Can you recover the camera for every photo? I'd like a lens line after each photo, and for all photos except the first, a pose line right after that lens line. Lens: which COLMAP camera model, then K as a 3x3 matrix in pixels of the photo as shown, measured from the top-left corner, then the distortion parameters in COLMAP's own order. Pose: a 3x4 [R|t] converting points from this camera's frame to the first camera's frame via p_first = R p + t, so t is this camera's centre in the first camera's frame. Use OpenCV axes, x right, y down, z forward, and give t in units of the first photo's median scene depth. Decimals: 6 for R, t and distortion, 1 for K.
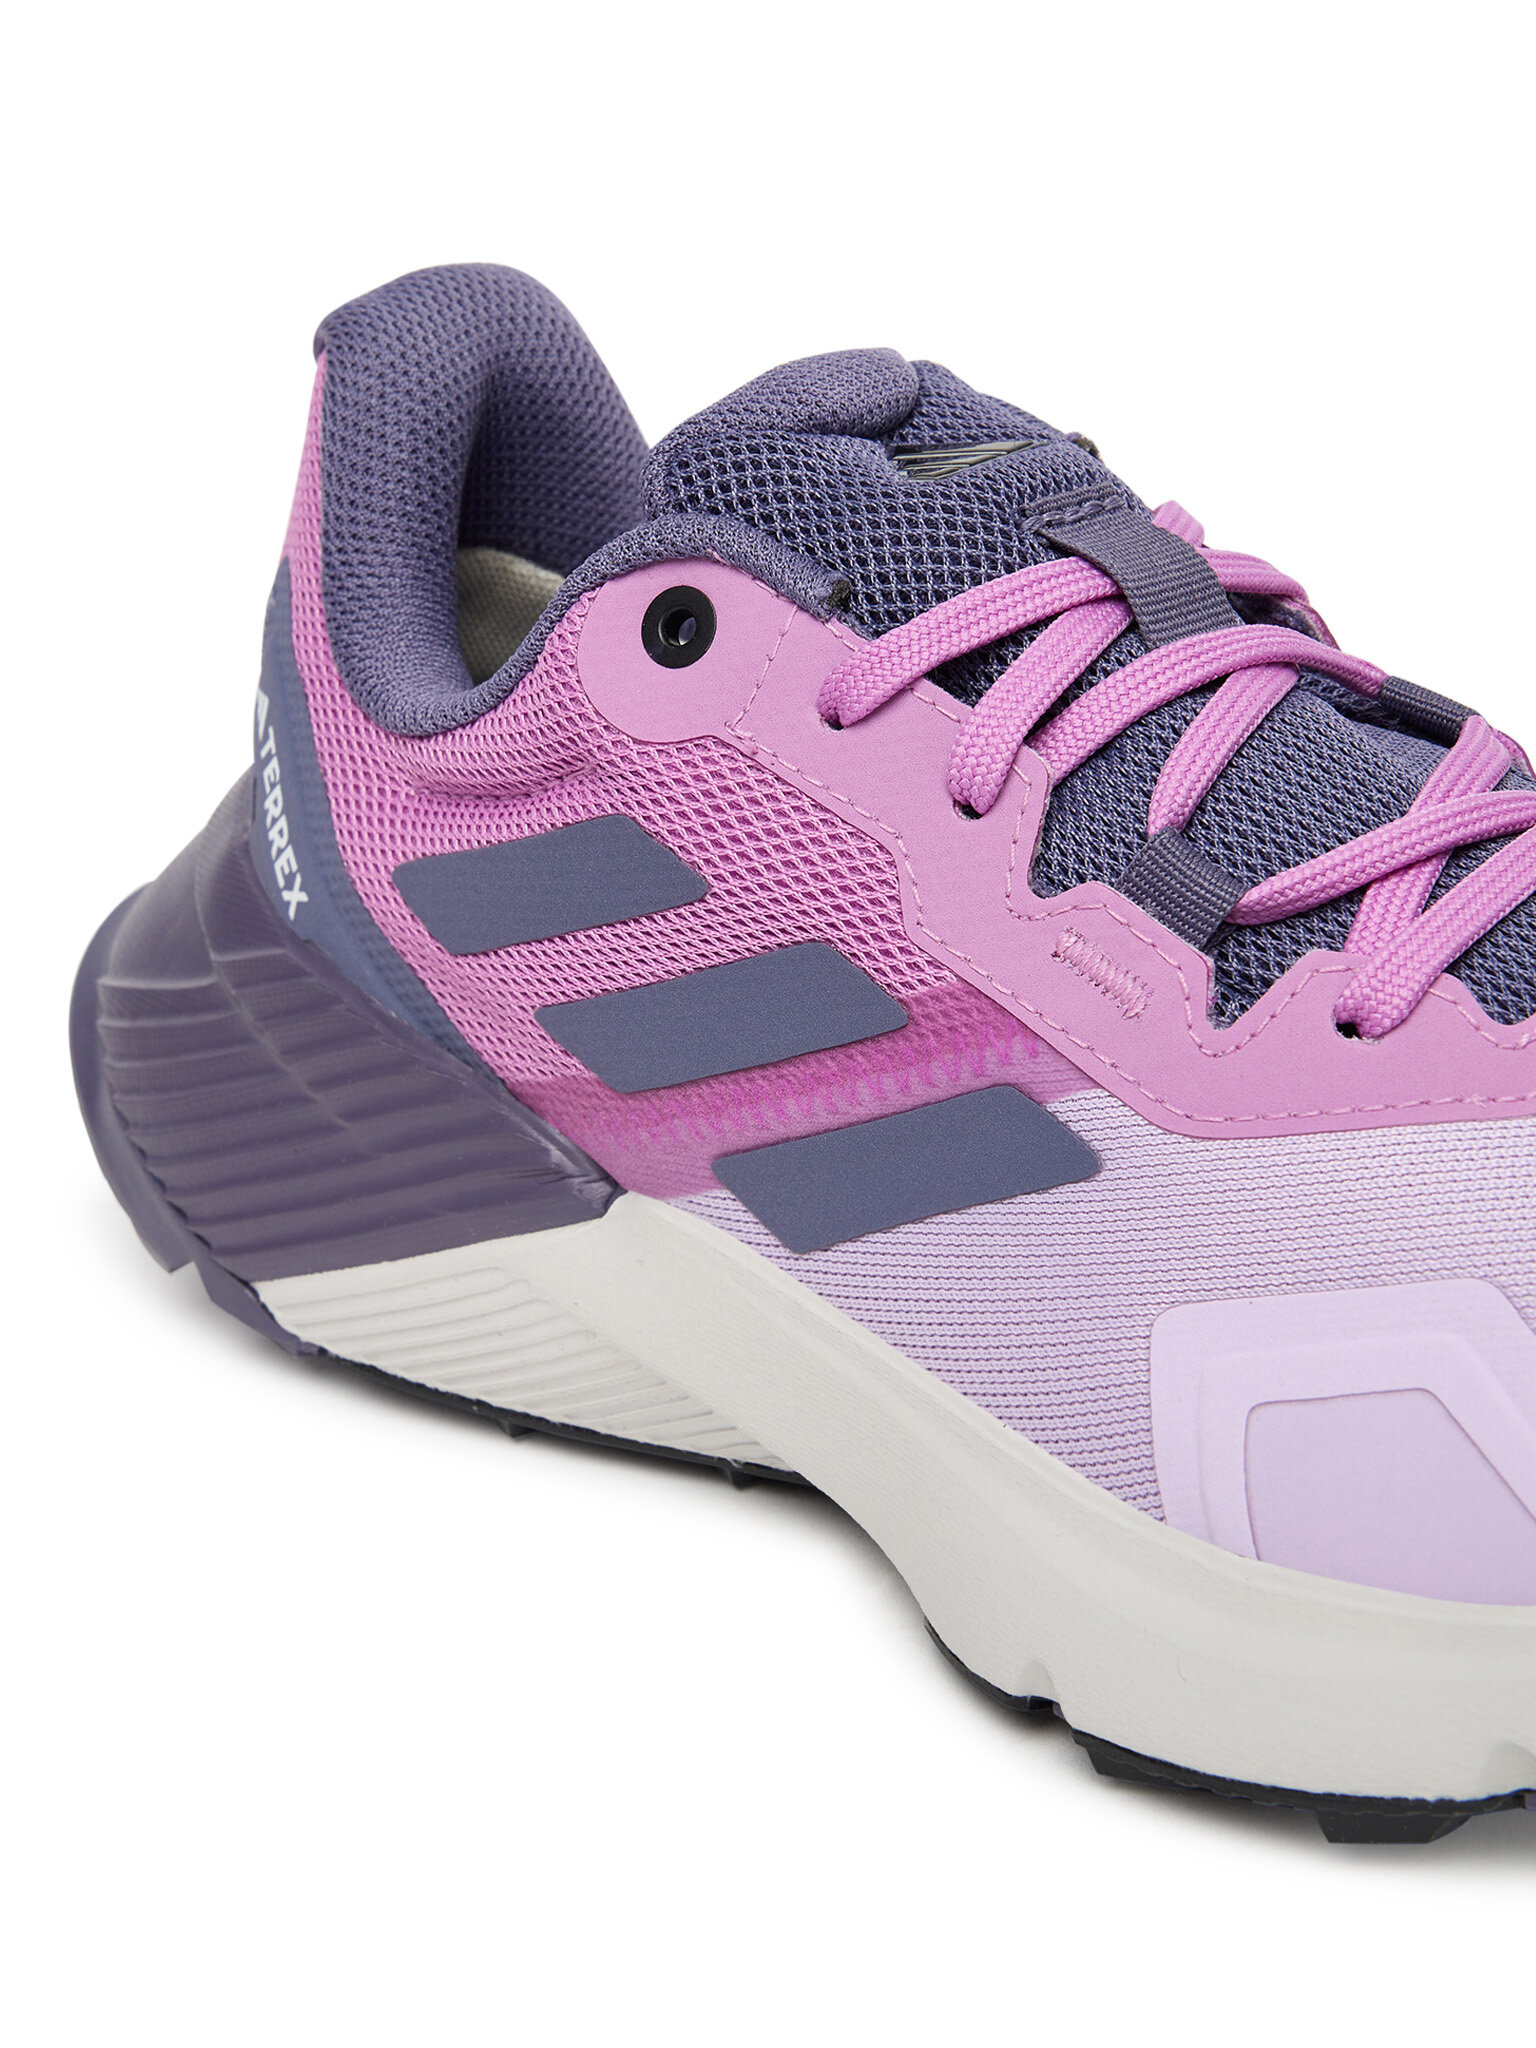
lens RADIAL K [[3193.9, 0, 768.0], [0, 3193.9, 1024.0], [0, 0, 1]] dist [0.000610, -0.016090]
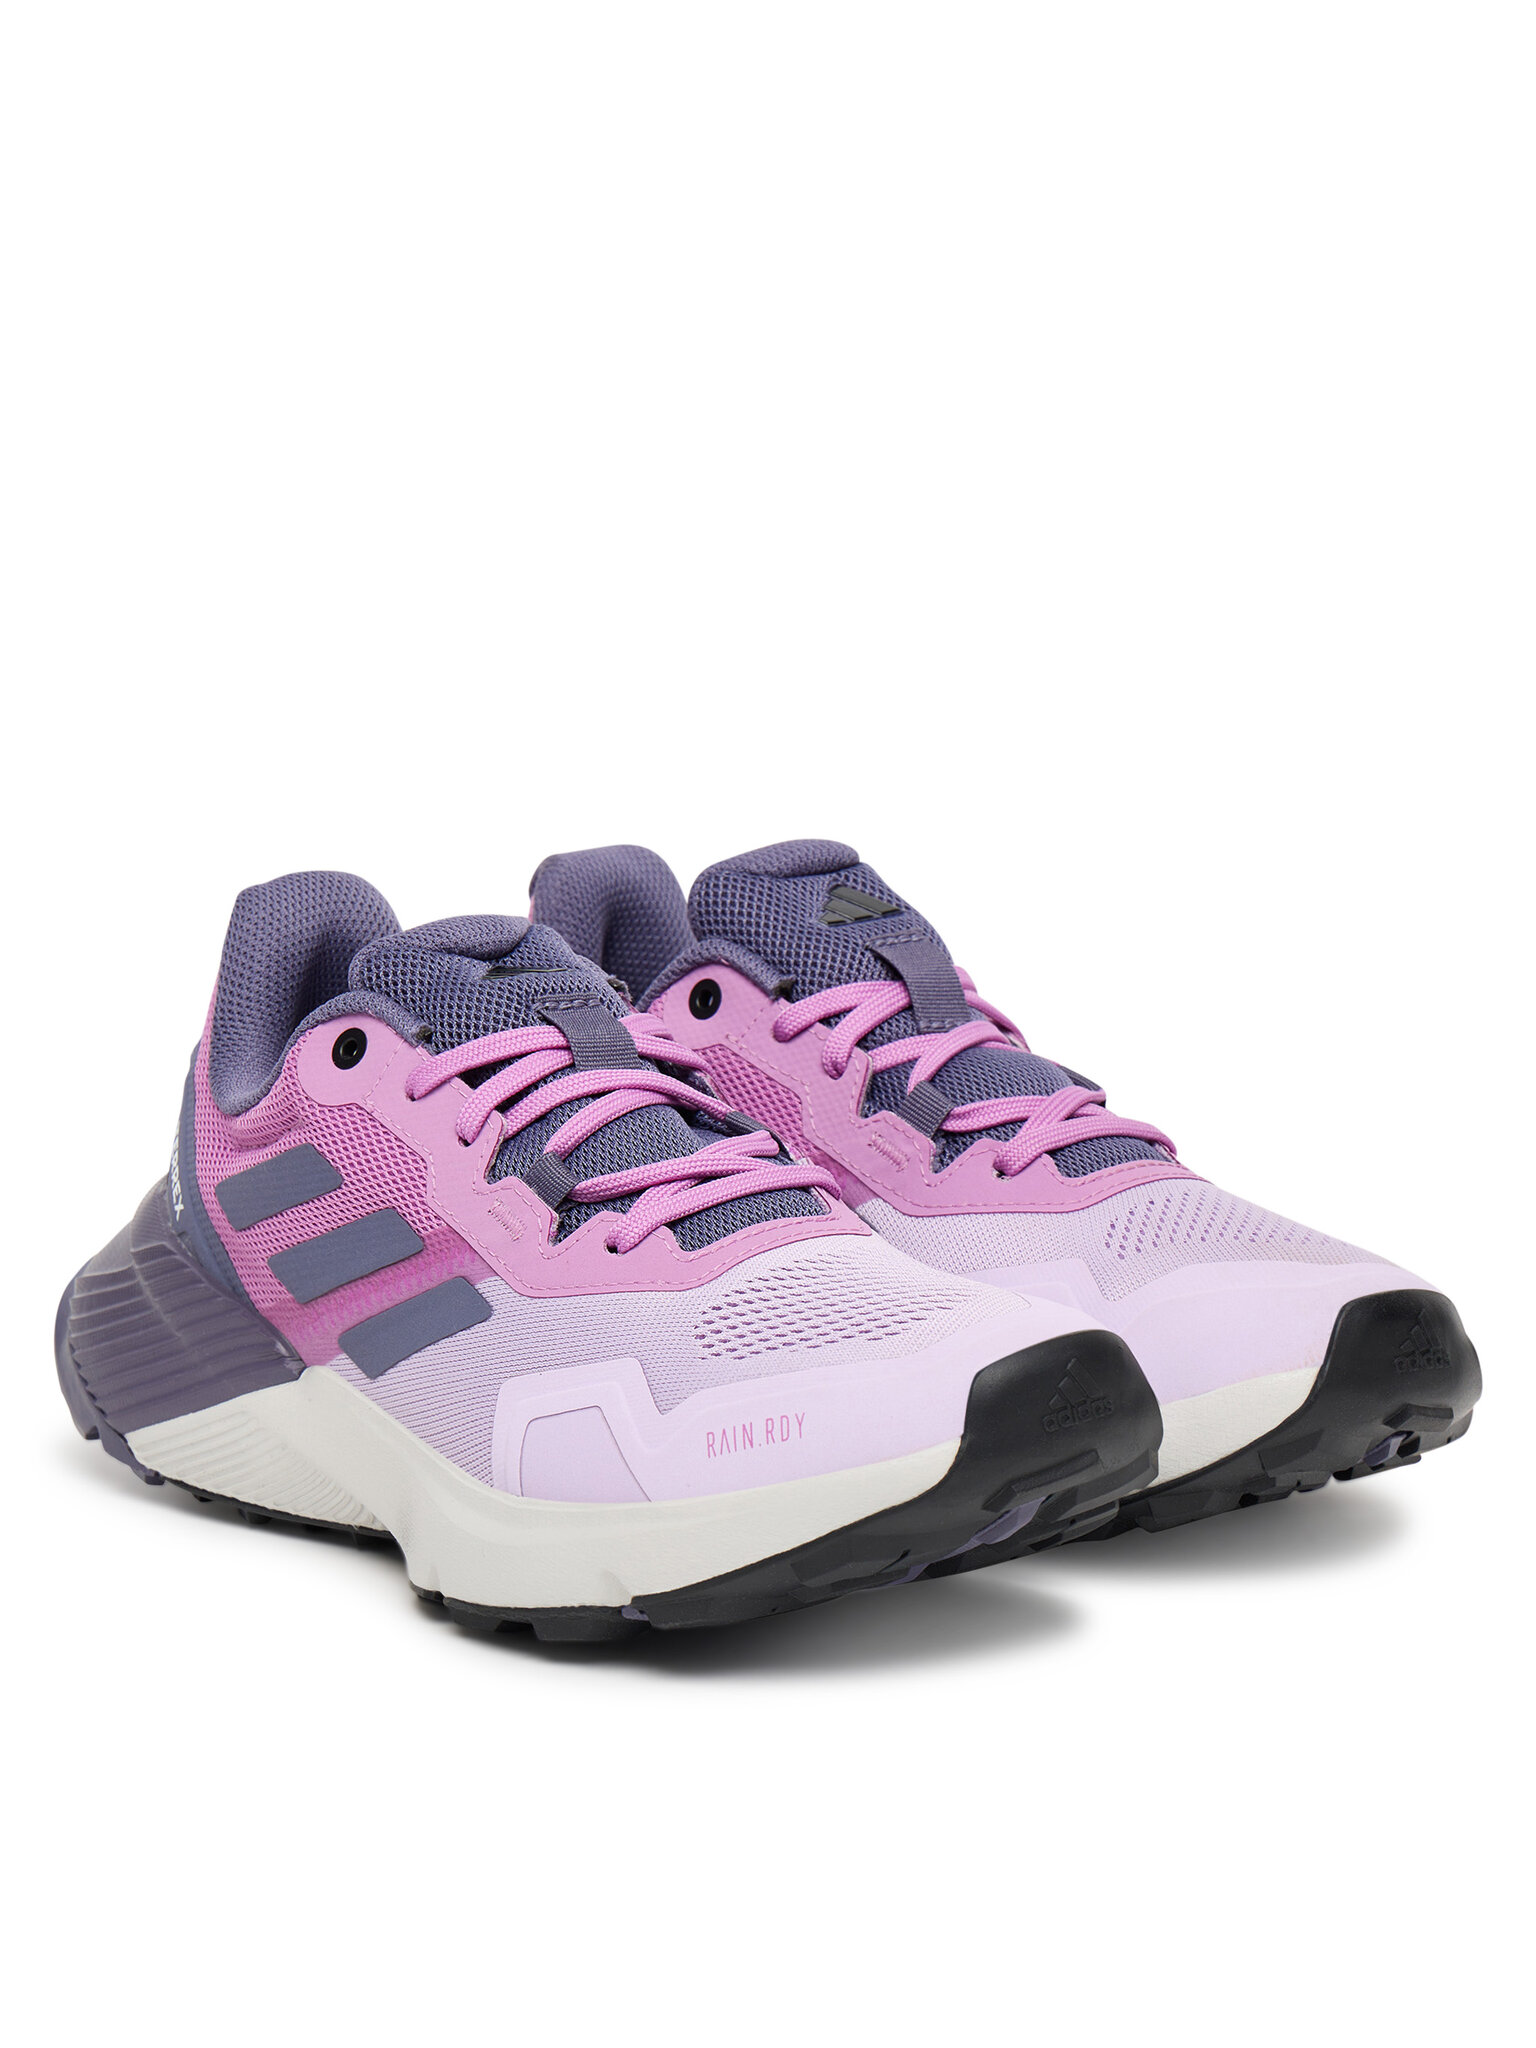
lens RADIAL K [[4756.2, 0, 768.0], [0, 4756.2, 1024.0], [0, 0, 1]] dist [0.001346, -0.109903]
pose [[0.981498, 0.060385, -0.181703, 0.740495], [-0.100767, 0.969824, -0.222006, 0.471251], [0.162814, 0.236208, 0.957965, -1.696932]]
